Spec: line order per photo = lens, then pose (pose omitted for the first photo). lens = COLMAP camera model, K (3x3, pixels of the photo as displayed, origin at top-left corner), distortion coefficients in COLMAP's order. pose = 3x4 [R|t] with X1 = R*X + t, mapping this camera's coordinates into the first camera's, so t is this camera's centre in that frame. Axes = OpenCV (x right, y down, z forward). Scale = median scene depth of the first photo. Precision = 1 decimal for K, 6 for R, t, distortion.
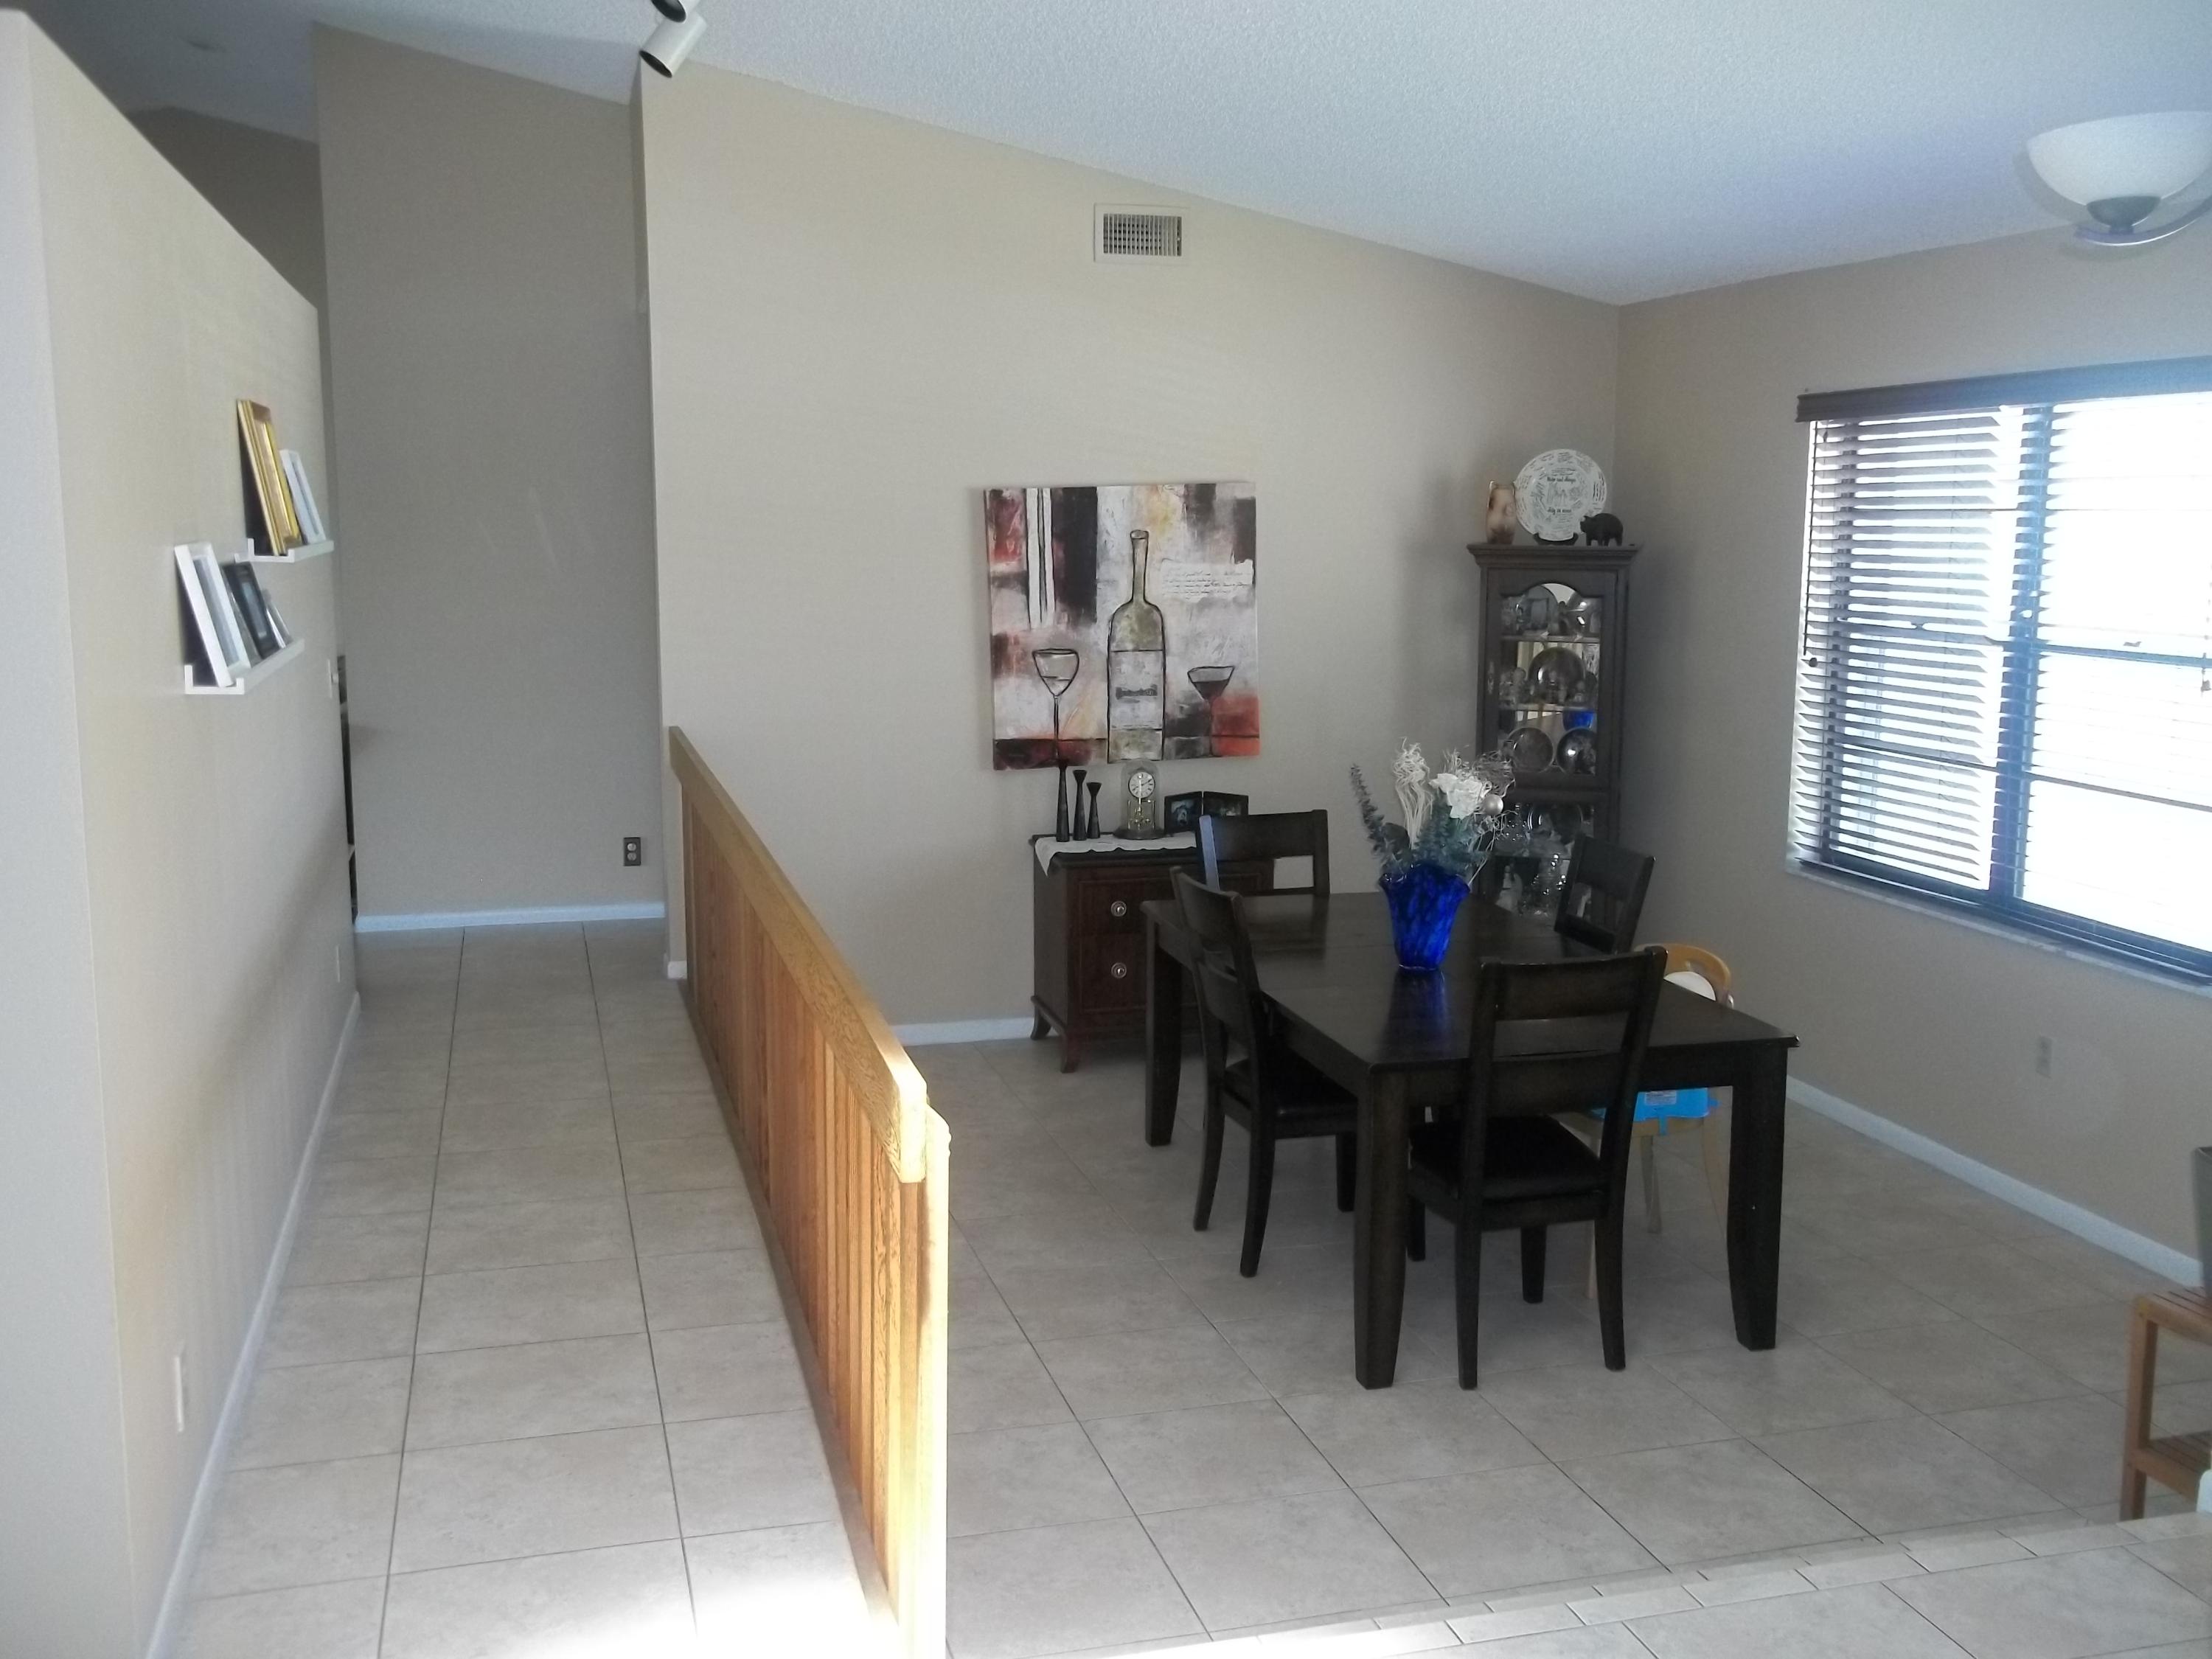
lens RADIAL K [[2122.0, 0, 1115.1], [0, 2122.0, 819.9], [0, 0, 1]] dist [0.011489, 0.000000]
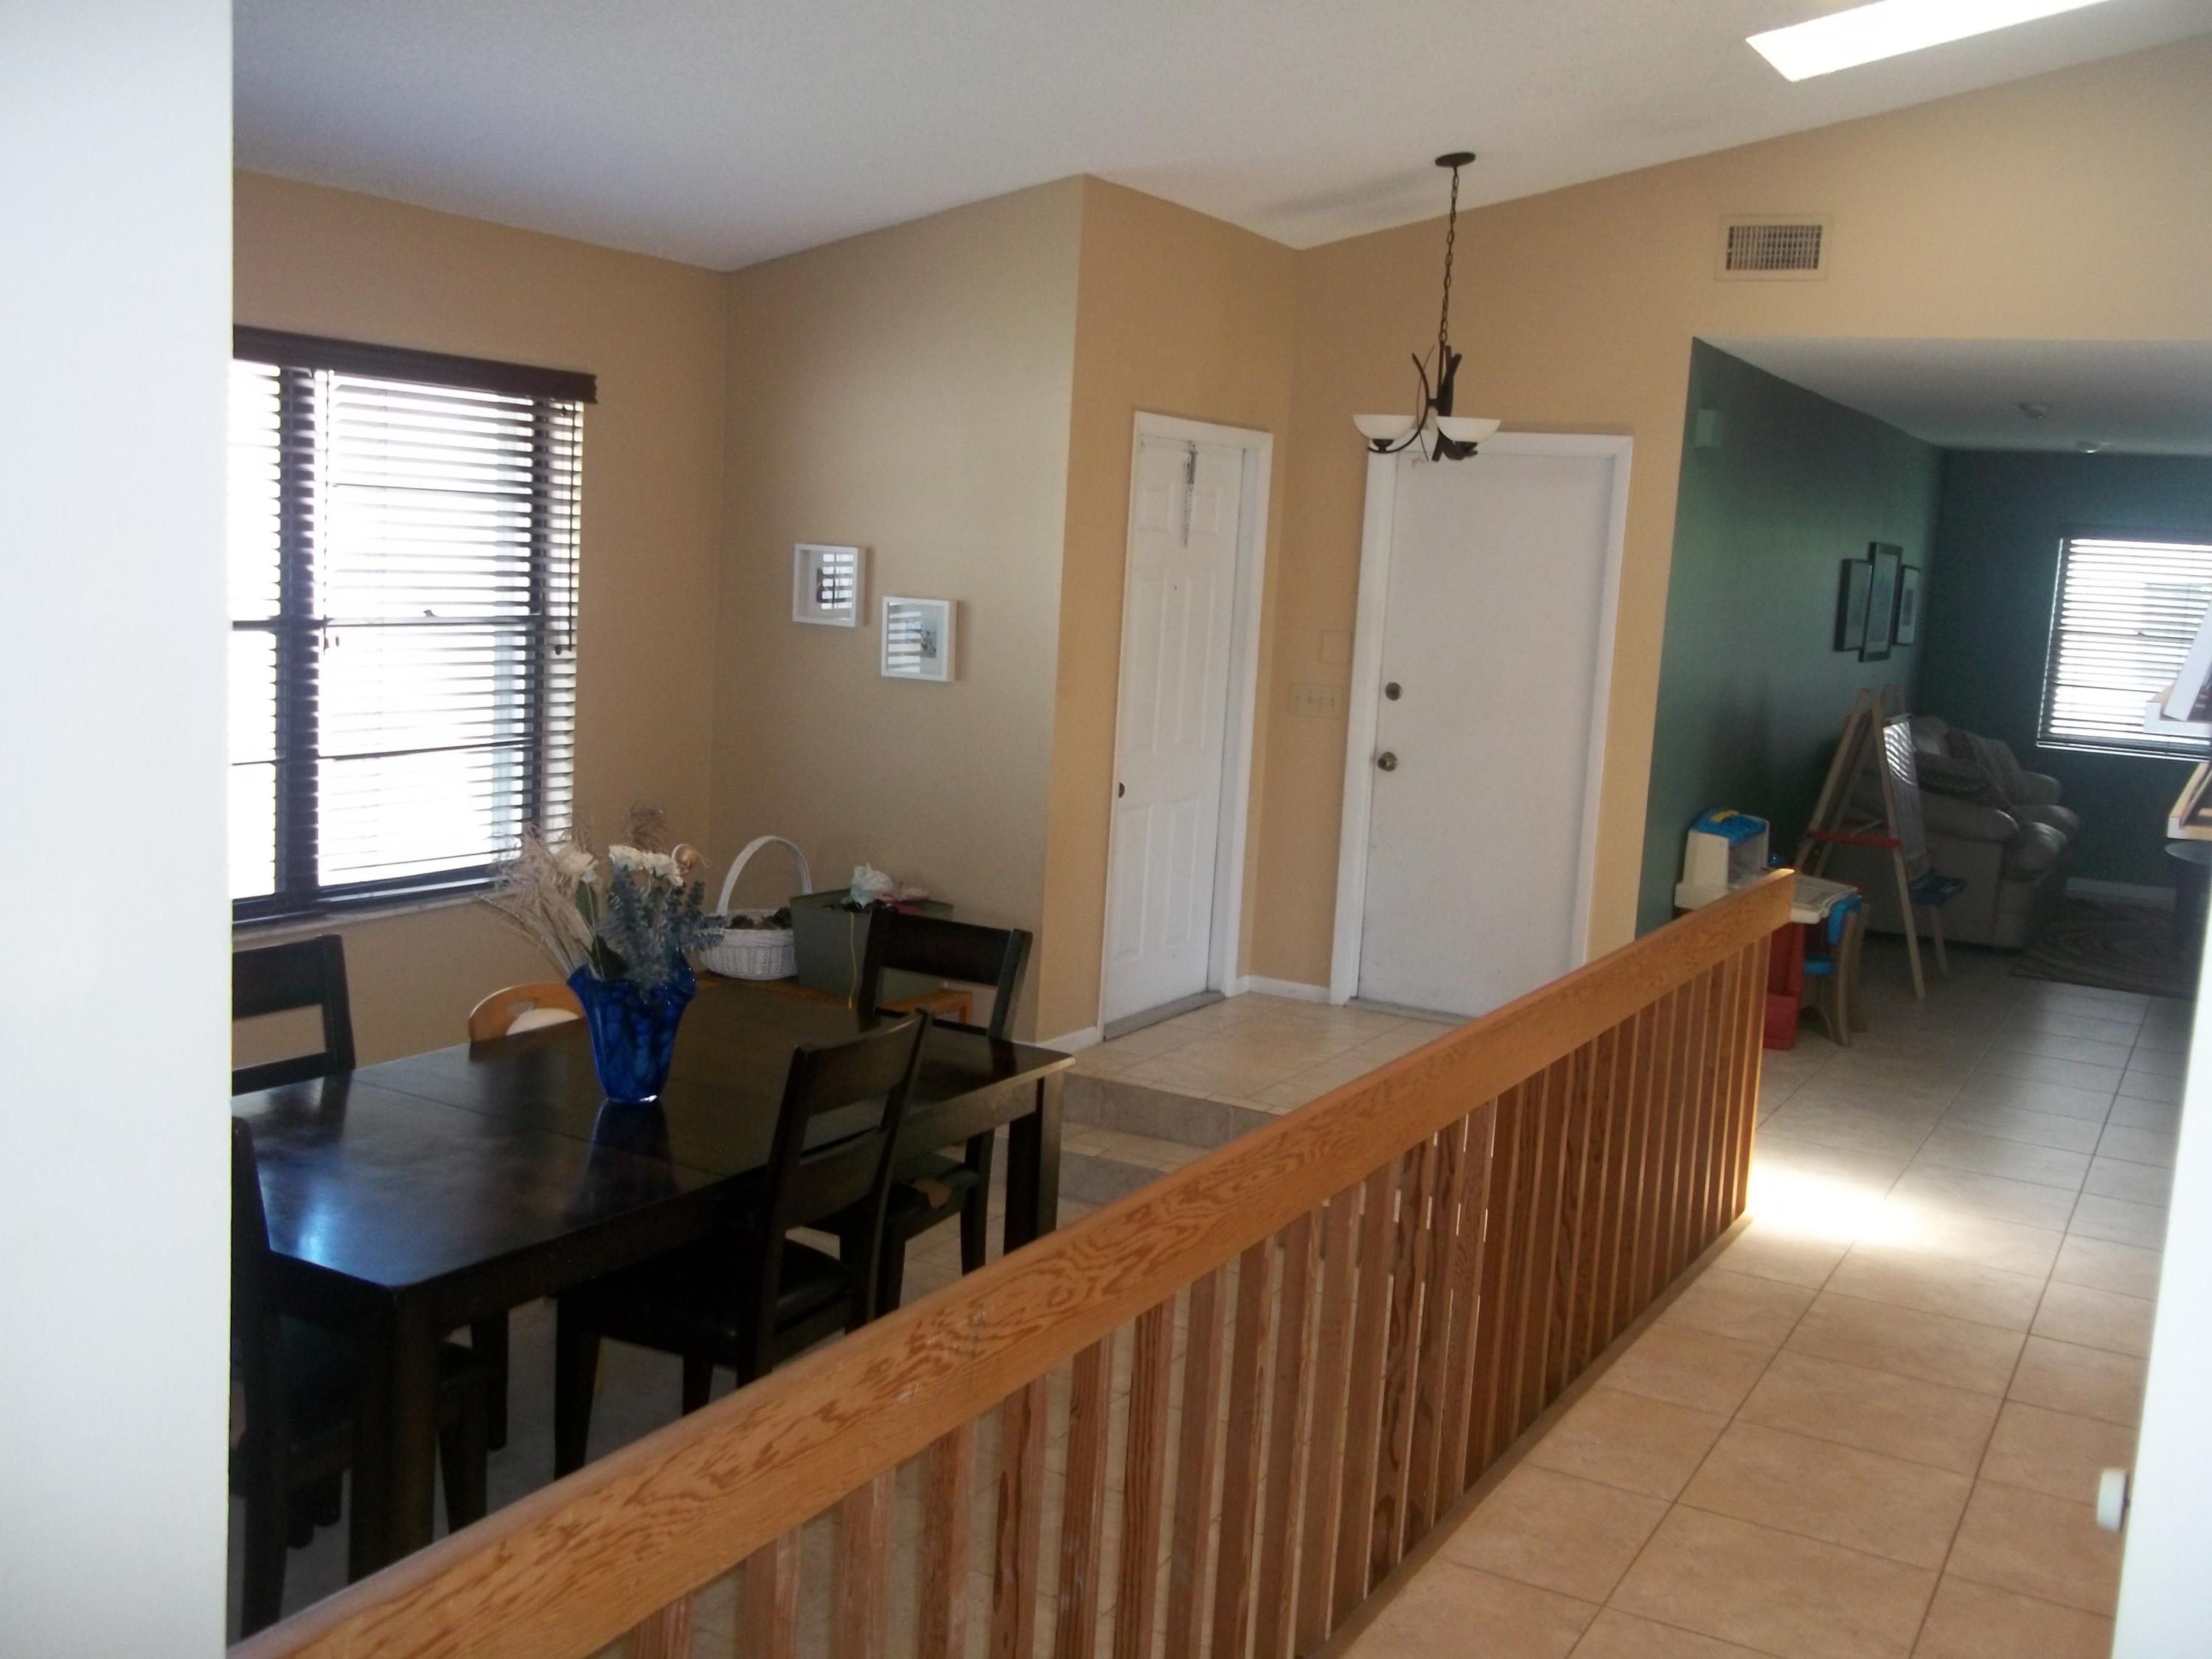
lens RADIAL K [[2122.0, 0, 1116.1], [0, 2122.0, 835.5], [0, 0, 1]] dist [0.011489, 0.000000]
pose [[-0.708345, -0.145290, 0.690752, -0.593146], [0.045014, 0.967297, 0.249619, -0.248194], [-0.704429, 0.207910, -0.678640, 1.636231]]
